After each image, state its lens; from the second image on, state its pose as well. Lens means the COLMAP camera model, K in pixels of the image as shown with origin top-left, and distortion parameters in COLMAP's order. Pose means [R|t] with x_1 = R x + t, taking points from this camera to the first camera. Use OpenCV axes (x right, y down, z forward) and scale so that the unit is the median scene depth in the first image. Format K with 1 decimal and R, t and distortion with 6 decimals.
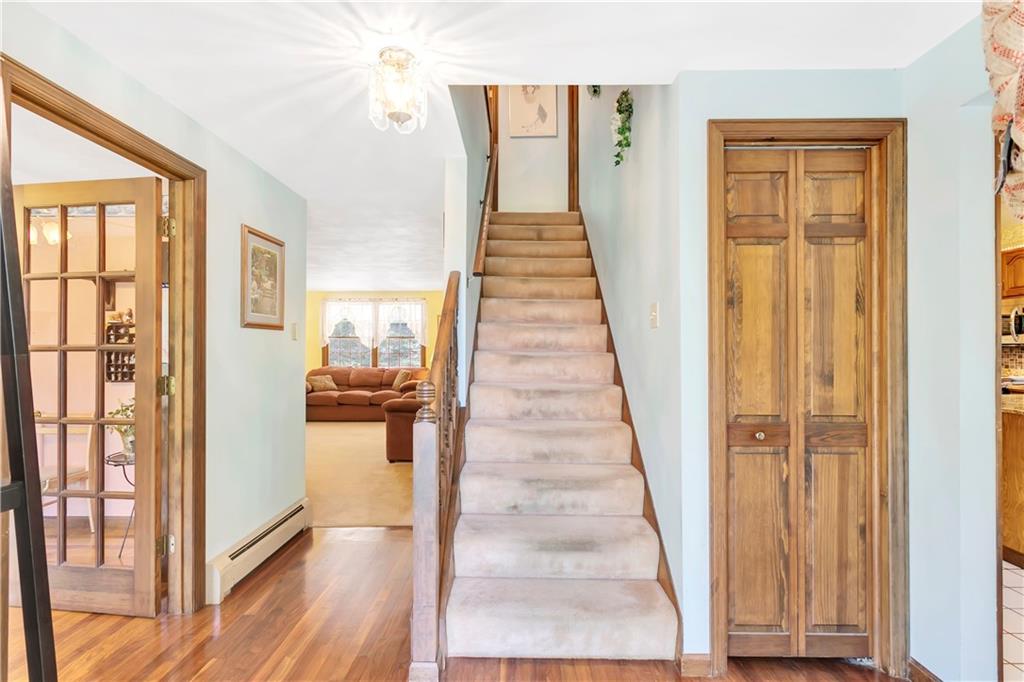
lens RADIAL K [[490.3, 0, 515.0], [0, 490.3, 344.6], [0, 0, 1]] dist [-0.015256, 0.000862]
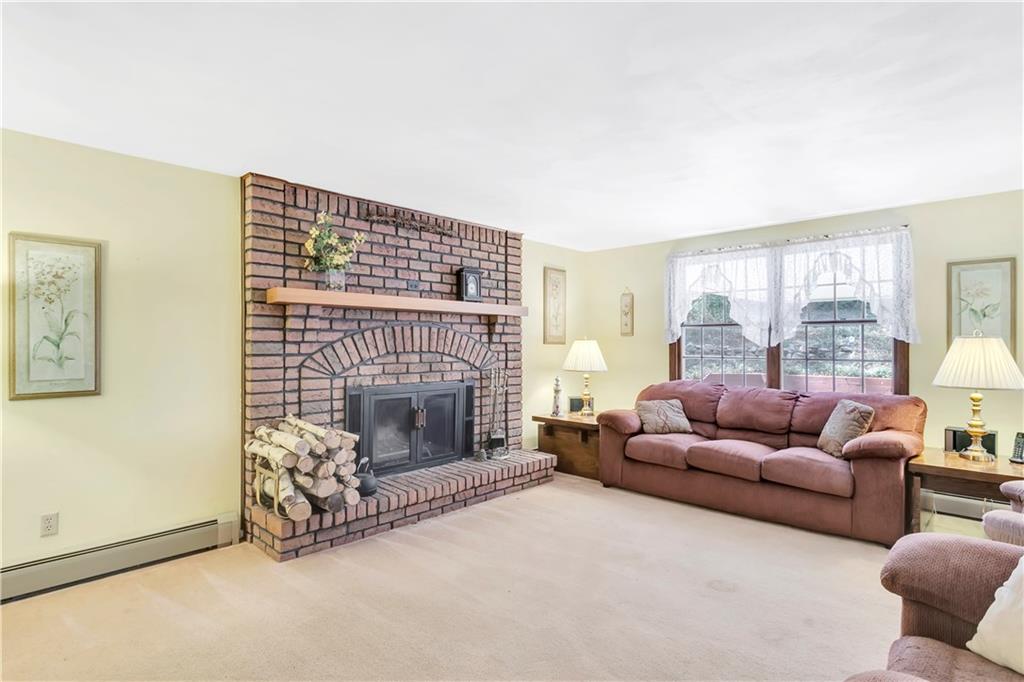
lens RADIAL K [[490.3, 0, 517.1], [0, 490.3, 345.9], [0, 0, 1]] dist [-0.015256, 0.000862]
pose [[0.720887, 0.005717, -0.693029, -0.139062], [0.005685, 0.999884, 0.014162, -0.001223], [0.693029, -0.014149, 0.720770, 0.489674]]
